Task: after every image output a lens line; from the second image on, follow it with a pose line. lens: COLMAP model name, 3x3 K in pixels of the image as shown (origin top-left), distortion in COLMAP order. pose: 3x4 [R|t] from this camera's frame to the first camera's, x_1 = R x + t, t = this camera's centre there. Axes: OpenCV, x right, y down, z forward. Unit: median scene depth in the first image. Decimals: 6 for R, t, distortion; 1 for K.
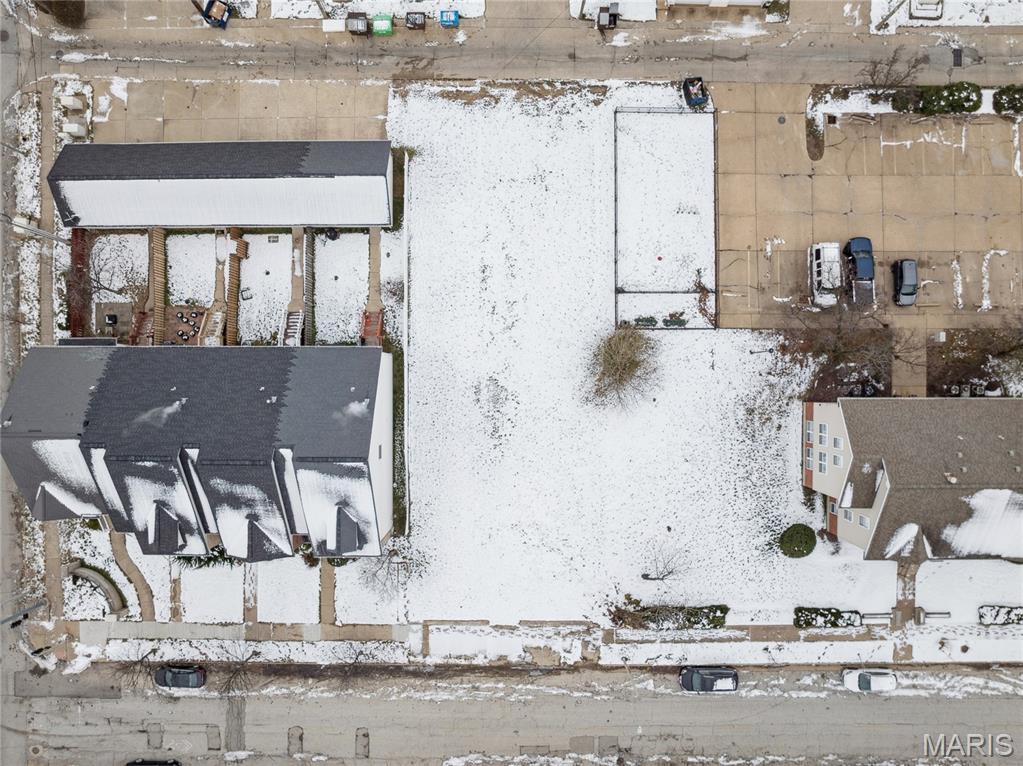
lens RADIAL K [[718.2, 0, 511.5], [0, 718.2, 383.0], [0, 0, 1]] dist [-0.047041, 0.008693]
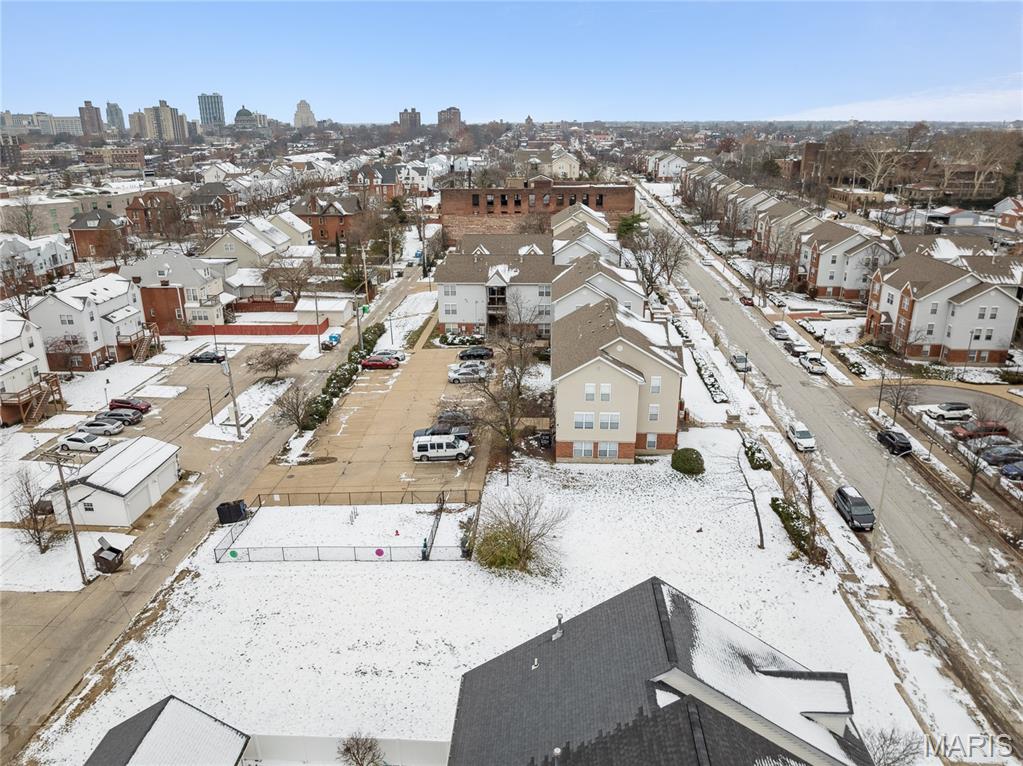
lens RADIAL K [[718.2, 0, 511.5], [0, 718.2, 383.0], [0, 0, 1]] dist [-0.047041, 0.008693]
pose [[0.051836, -0.335517, 0.940607, -0.563647], [0.998399, -0.003933, -0.056424, 0.020979], [0.022631, 0.942026, 0.334776, 0.519557]]
